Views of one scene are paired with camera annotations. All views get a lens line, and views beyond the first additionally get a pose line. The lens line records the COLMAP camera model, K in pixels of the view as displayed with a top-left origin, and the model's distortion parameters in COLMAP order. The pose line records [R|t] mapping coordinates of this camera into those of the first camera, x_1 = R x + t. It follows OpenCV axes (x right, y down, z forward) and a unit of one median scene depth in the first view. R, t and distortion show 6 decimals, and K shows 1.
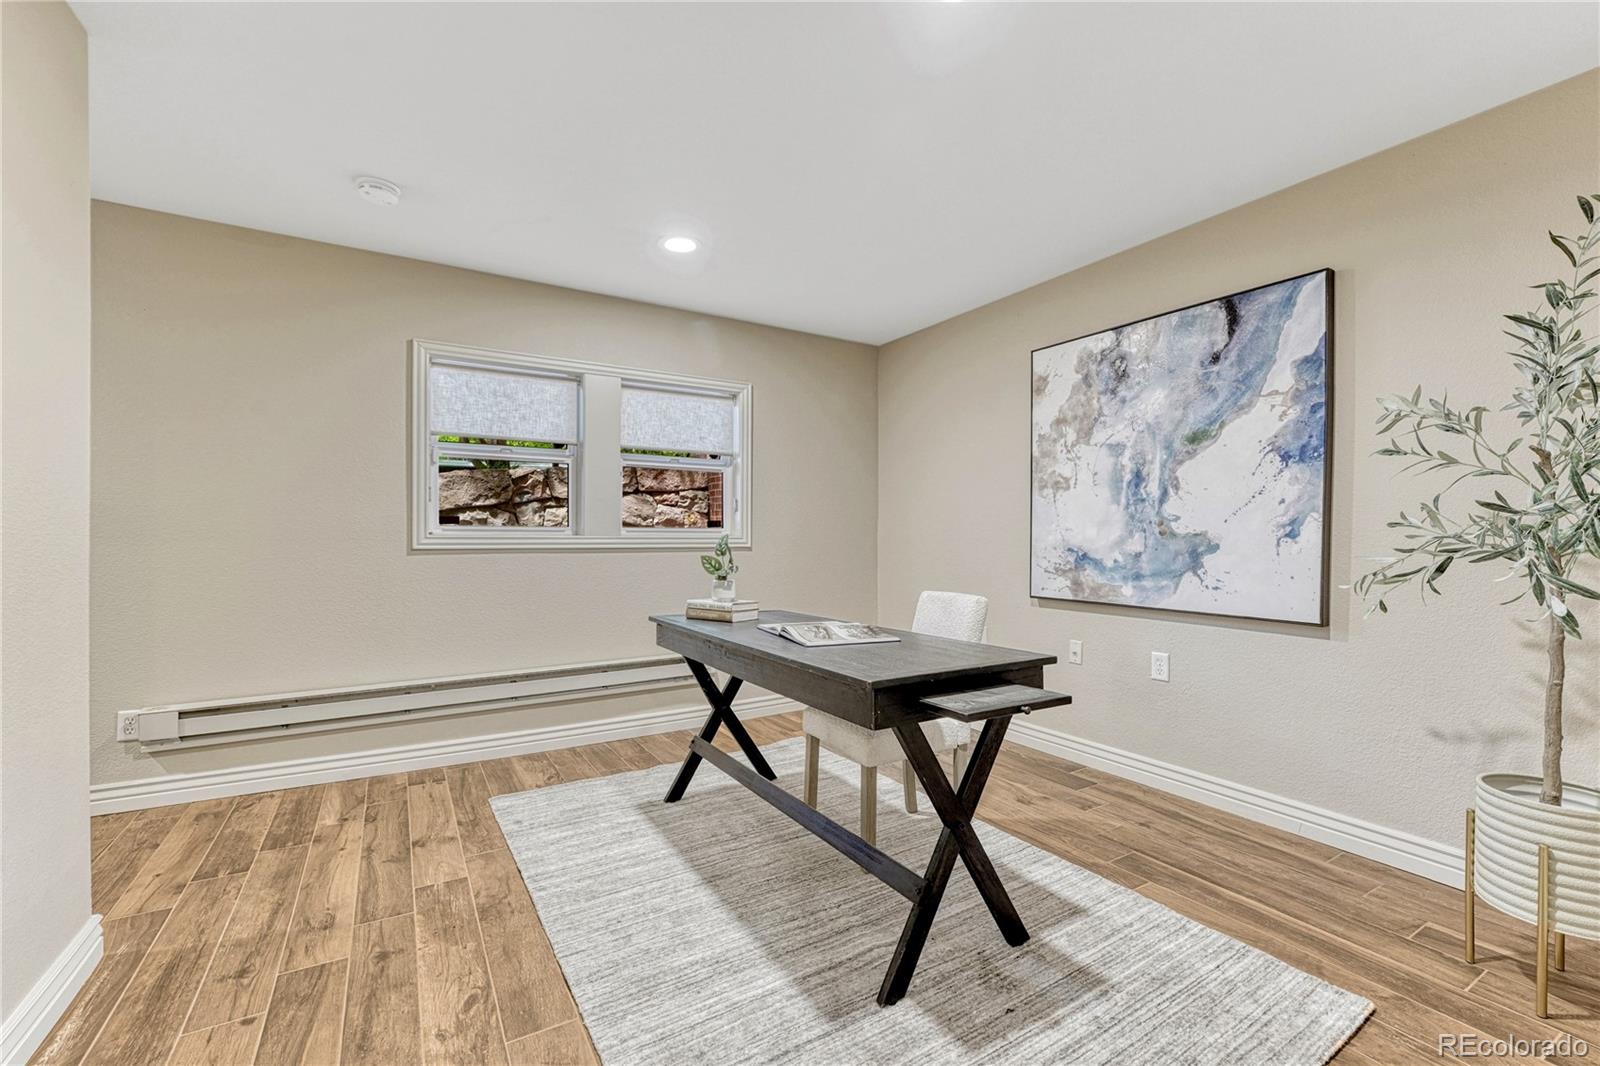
lens RADIAL K [[670.8, 0, 800.0], [0, 670.8, 533.0], [0, 0, 1]] dist [-0.002883, -0.000391]
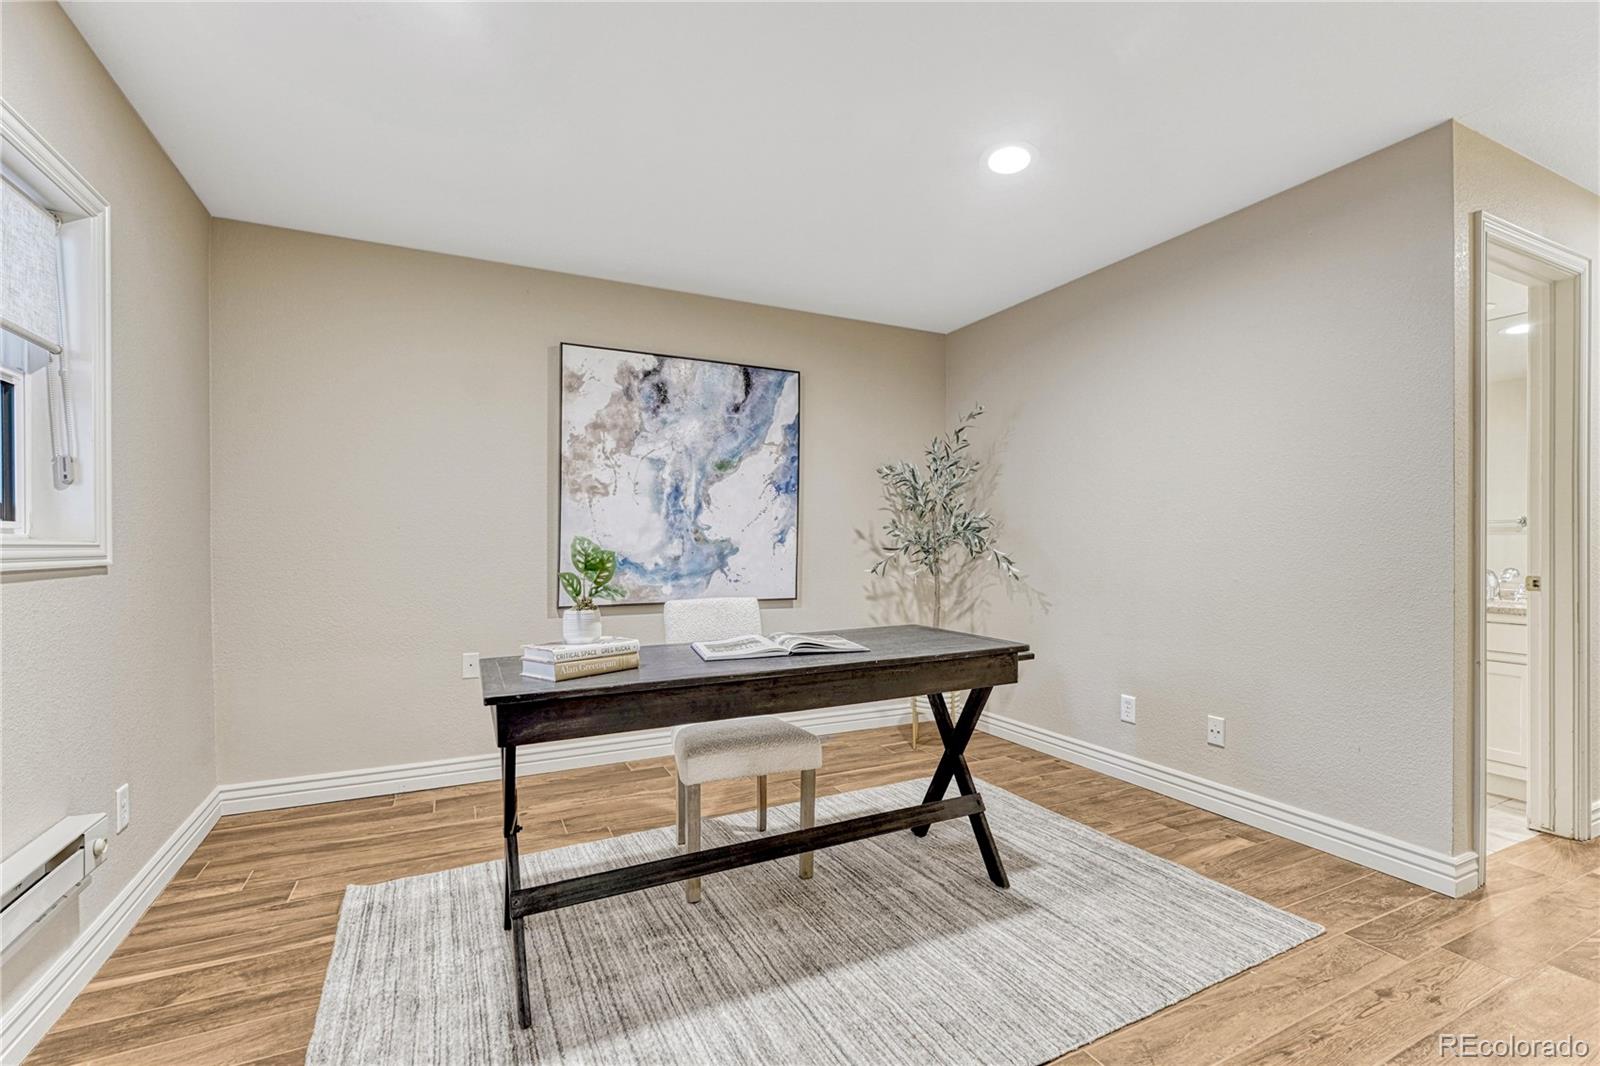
lens RADIAL K [[711.3, 0, 801.6], [0, 711.3, 543.0], [0, 0, 1]] dist [0.000575, 0.000027]
pose [[0.087859, 0.000681, 0.996133, -0.721140], [-0.003113, 0.999995, -0.000410, 0.006731], [-0.996128, -0.003065, 0.087861, 0.693031]]
